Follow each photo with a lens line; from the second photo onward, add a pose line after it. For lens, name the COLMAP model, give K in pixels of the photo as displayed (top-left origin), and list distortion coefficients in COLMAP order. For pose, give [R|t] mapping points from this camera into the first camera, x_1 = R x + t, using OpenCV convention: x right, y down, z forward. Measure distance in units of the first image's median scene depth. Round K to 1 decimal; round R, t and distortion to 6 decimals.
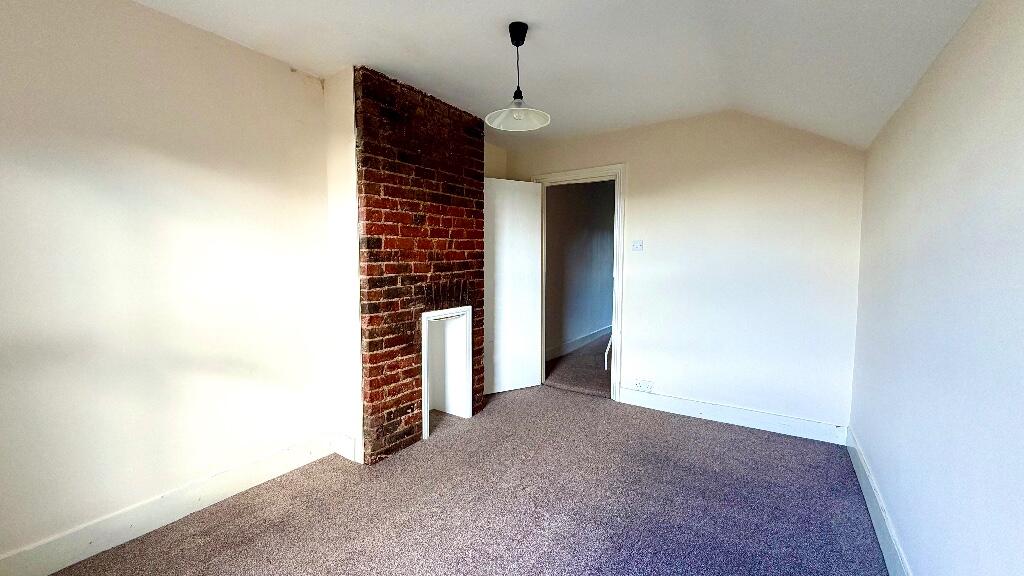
lens RADIAL K [[404.4, 0, 507.3], [0, 404.4, 287.5], [0, 0, 1]] dist [0.013737, -0.000104]
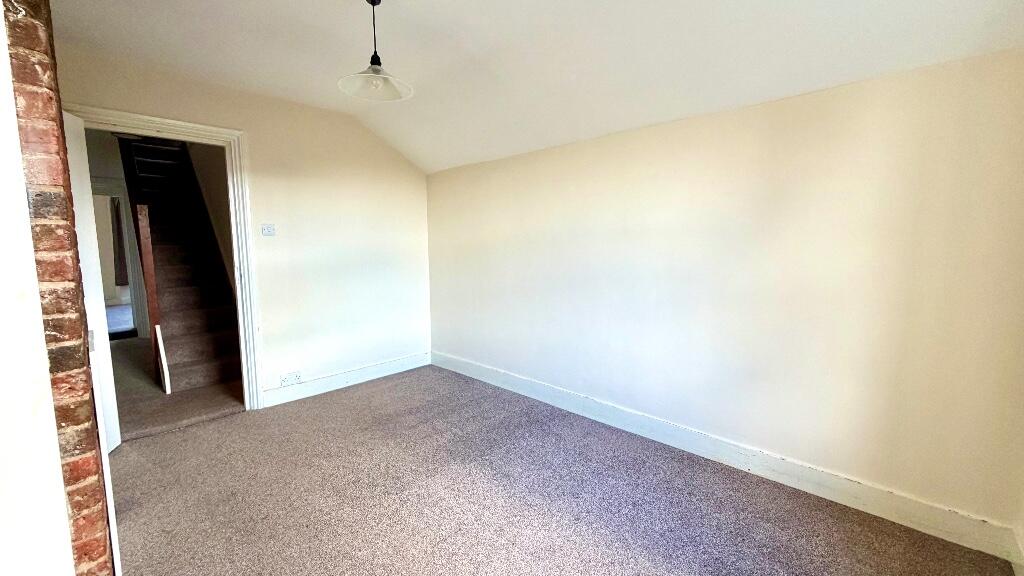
lens RADIAL K [[404.4, 0, 508.6], [0, 404.4, 287.9], [0, 0, 1]] dist [0.013737, -0.000104]
pose [[0.176139, -0.104372, 0.978816, -0.538626], [0.071933, 0.993069, 0.092947, -0.022791], [-0.981733, 0.054038, 0.182426, 0.350689]]
